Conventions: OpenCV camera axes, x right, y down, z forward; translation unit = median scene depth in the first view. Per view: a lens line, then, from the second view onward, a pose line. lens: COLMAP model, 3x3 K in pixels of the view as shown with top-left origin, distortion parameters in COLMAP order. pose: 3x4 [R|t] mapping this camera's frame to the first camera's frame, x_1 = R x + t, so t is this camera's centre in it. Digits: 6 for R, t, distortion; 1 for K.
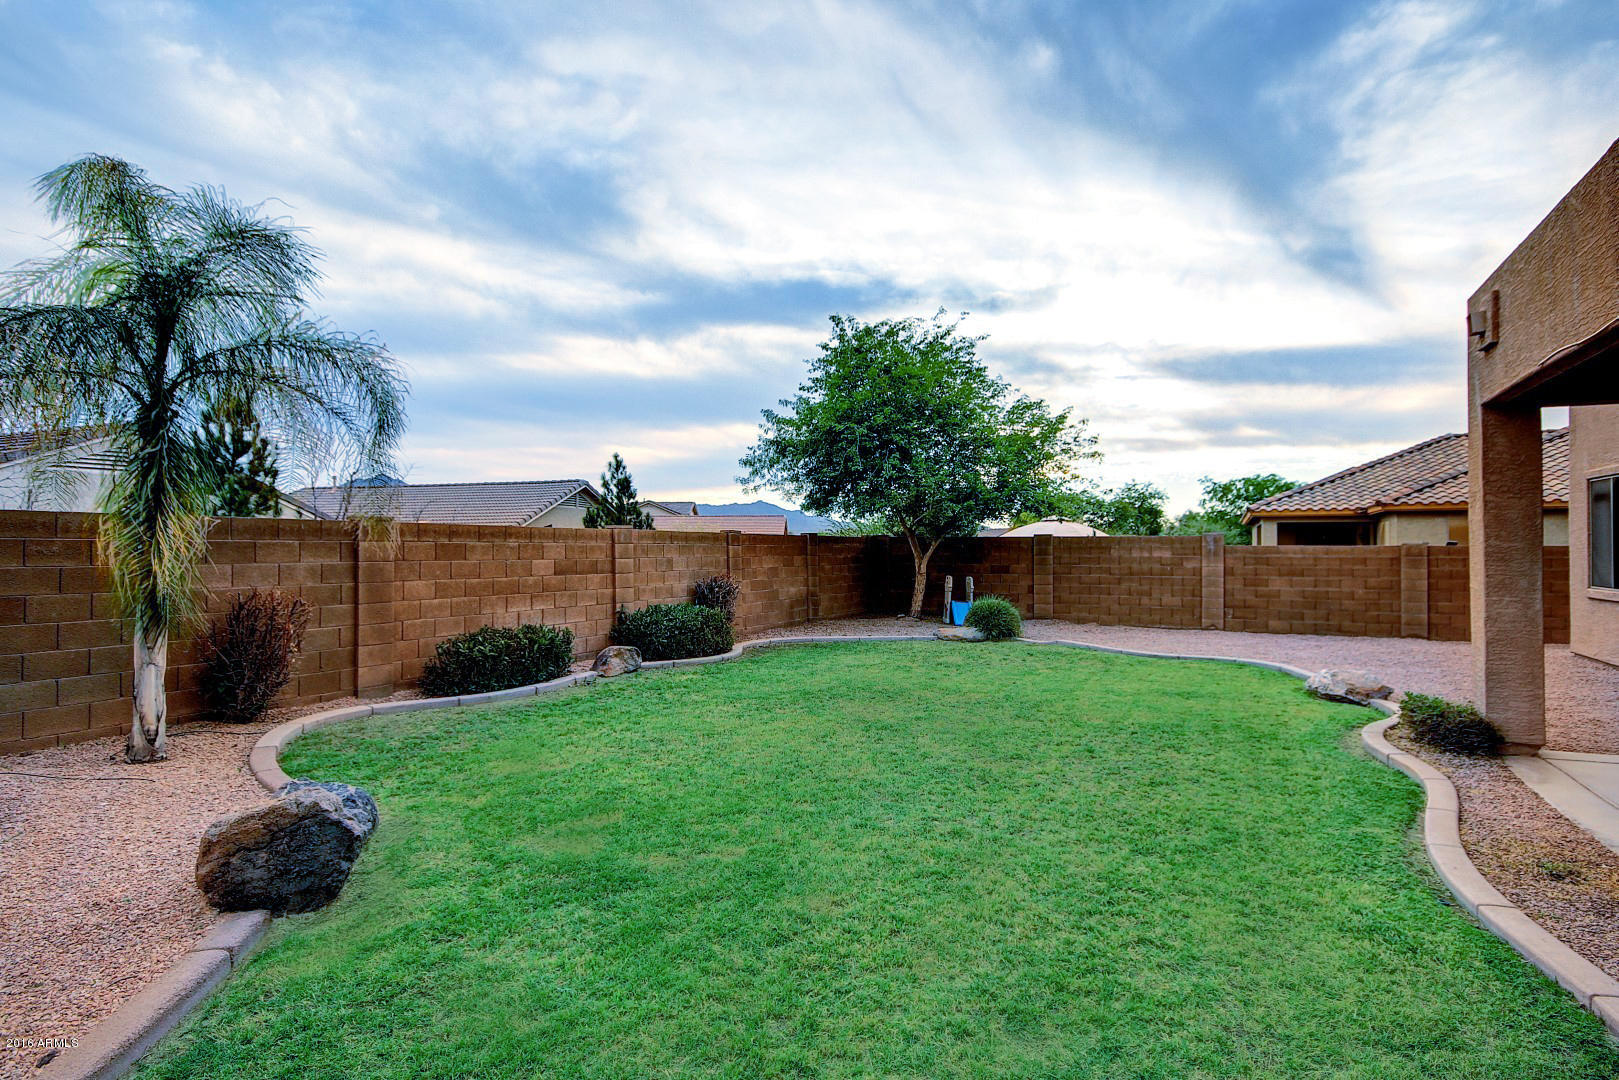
lens RADIAL K [[812.7, 0, 810.4], [0, 812.7, 543.1], [0, 0, 1]] dist [0.017925, 0.000518]
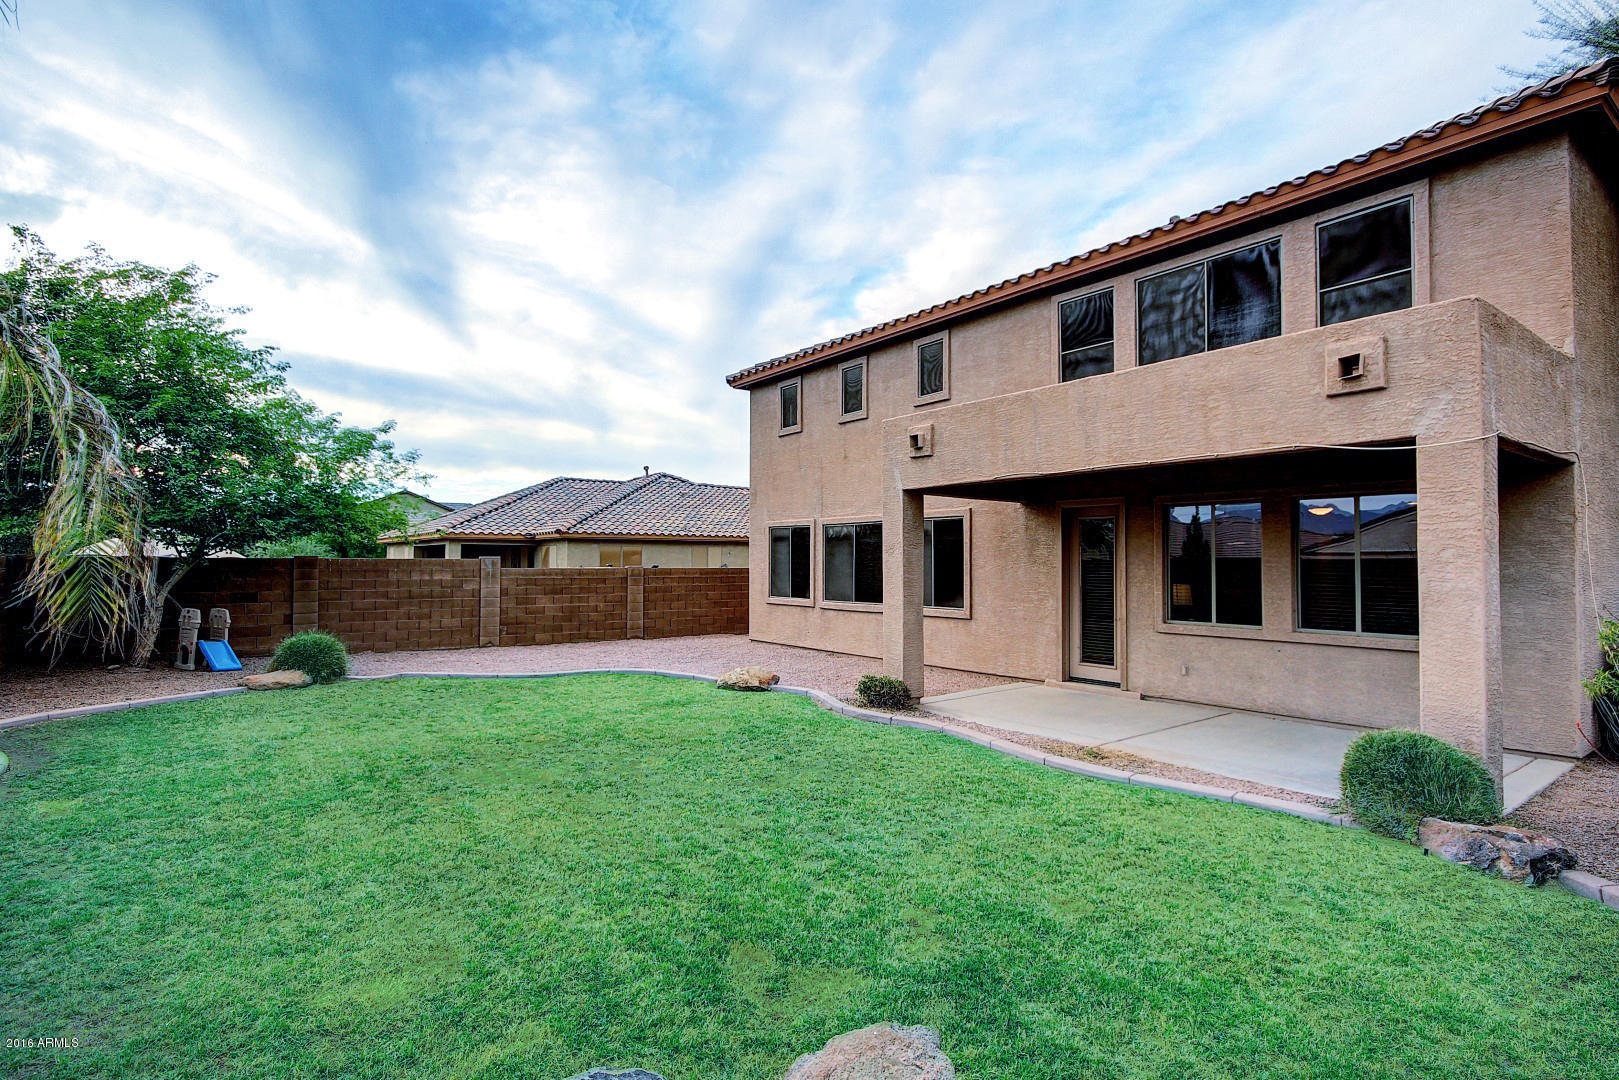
lens RADIAL K [[778.8, 0, 810.2], [0, 778.8, 541.8], [0, 0, 1]] dist [-0.000032, 0.000196]
pose [[0.504019, 0.024708, 0.863339, -0.184348], [-0.005213, 0.999660, -0.025566, -0.007914], [-0.863677, 0.008385, 0.503977, 0.120463]]
